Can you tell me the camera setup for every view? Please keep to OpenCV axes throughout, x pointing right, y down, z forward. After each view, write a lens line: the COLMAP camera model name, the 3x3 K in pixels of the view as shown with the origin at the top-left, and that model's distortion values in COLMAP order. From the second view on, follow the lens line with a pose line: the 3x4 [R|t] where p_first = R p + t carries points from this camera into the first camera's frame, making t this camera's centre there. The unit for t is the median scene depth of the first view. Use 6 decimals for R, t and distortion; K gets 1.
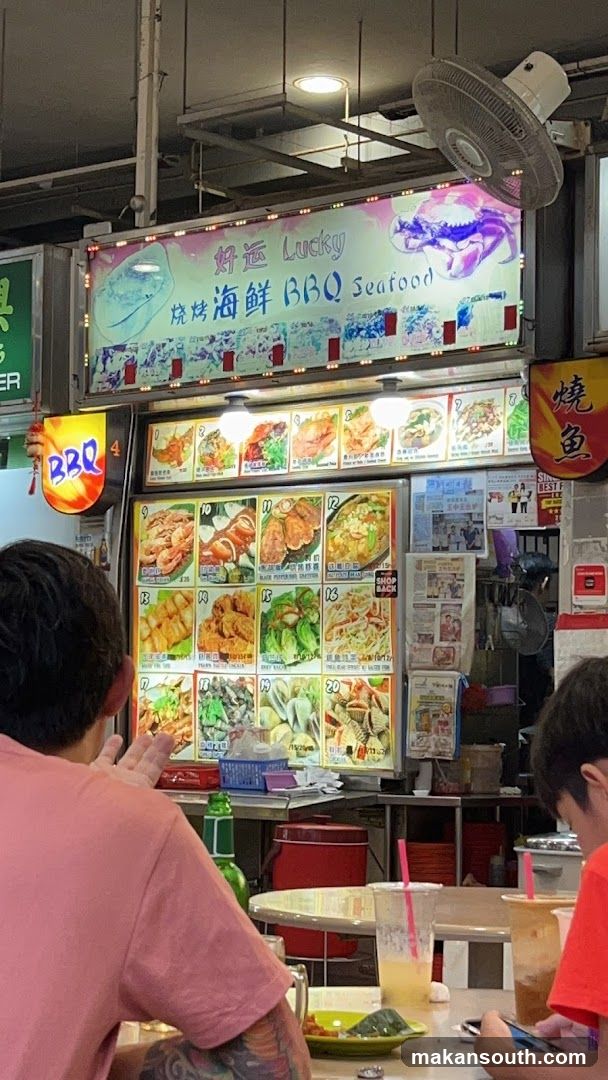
lens RADIAL K [[2282.8, 0, 304.7], [0, 2282.8, 590.6], [0, 0, 1]] dist [0.094914, 0.045552]
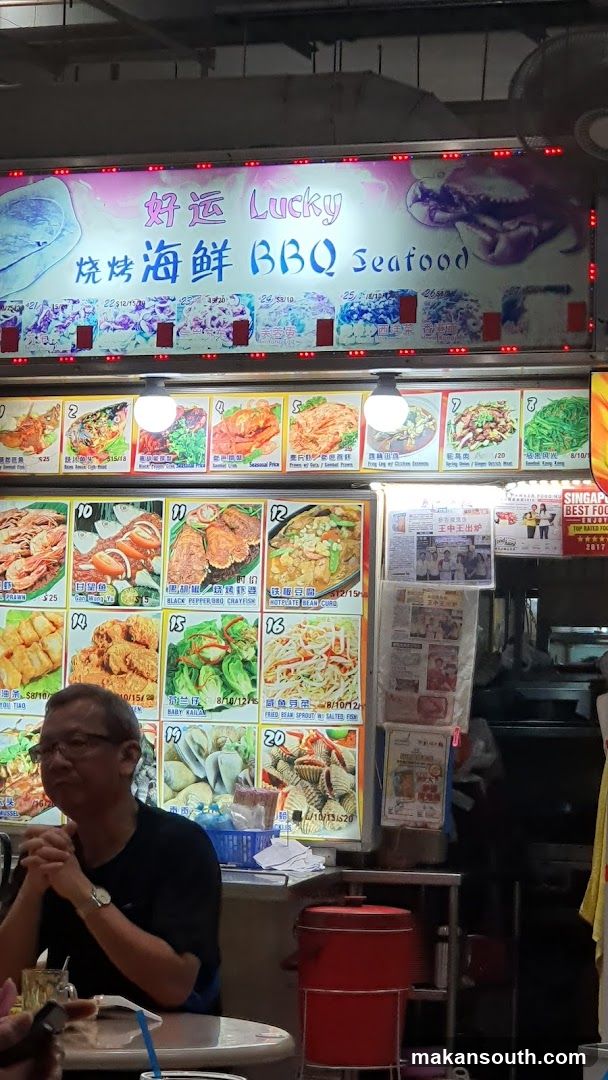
lens RADIAL K [[3413.2, 0, 304.0], [0, 3413.2, 540.0], [0, 0, 1]] dist [-0.512511, 1.929050]
pose [[0.937757, 0.028825, 0.346094, -0.399195], [-0.030341, 0.999539, -0.001039, -0.027894], [-0.345965, -0.009526, 0.938199, -0.145810]]
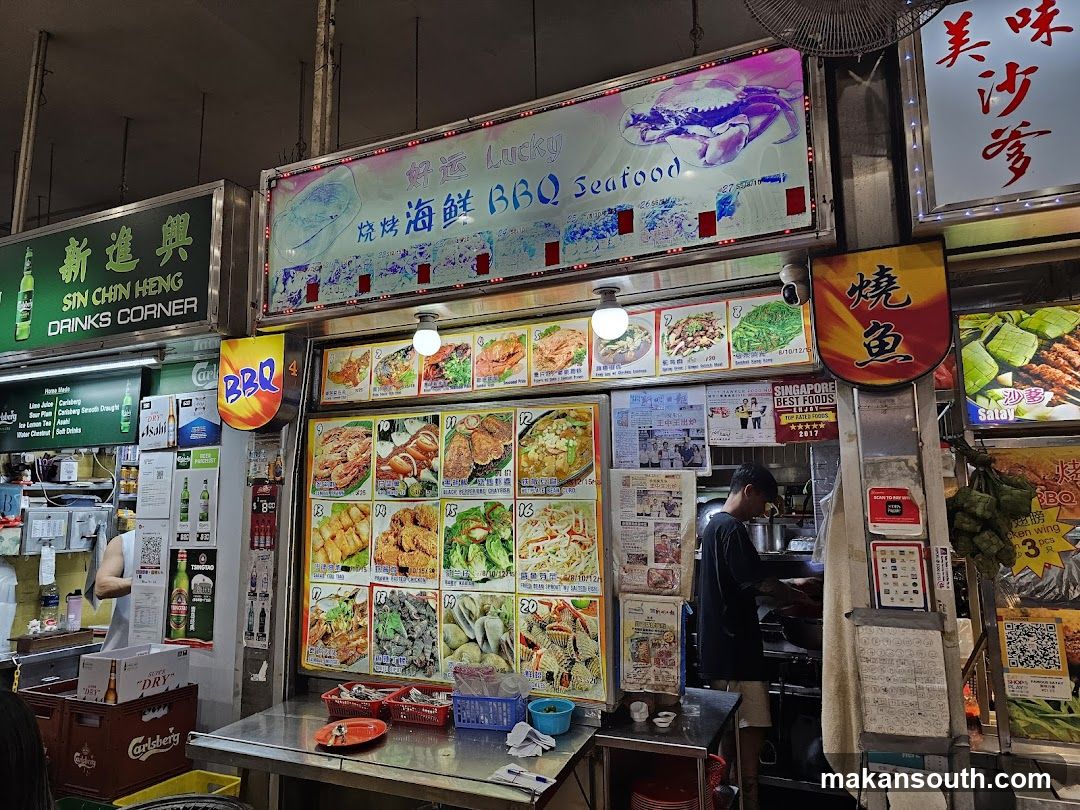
lens RADIAL K [[709.8, 0, 539.8], [0, 709.8, 397.2], [0, 0, 1]] dist [0.049154, -0.016893]
pose [[0.959901, 0.016869, 0.279832, -0.069574], [0.008608, 0.995944, -0.089565, -0.019668], [-0.280208, 0.088382, 0.955862, 0.694574]]
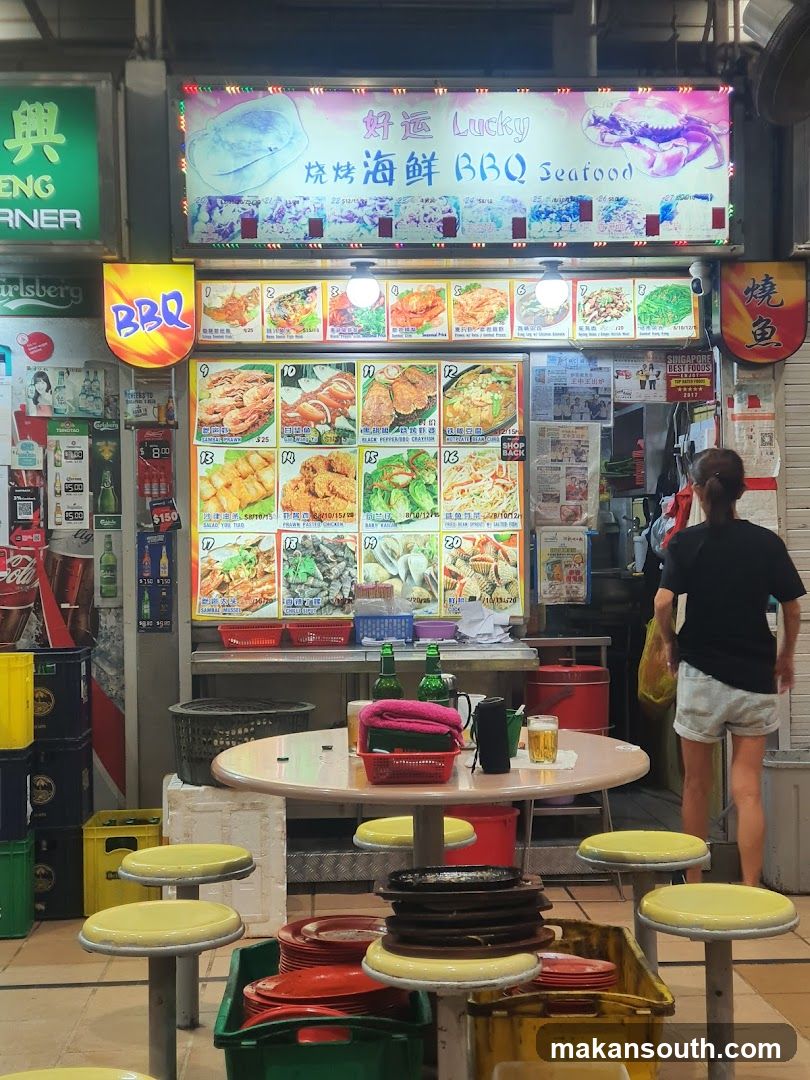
lens RADIAL K [[1549.3, 0, 428.1], [0, 1549.3, 556.8], [0, 0, 1]] dist [-0.038022, 0.872422]
pose [[0.716533, -0.035455, 0.696651, -0.503825], [-0.014866, 0.997705, 0.066066, 0.000426], [-0.697394, -0.057695, 0.714362, 0.480779]]
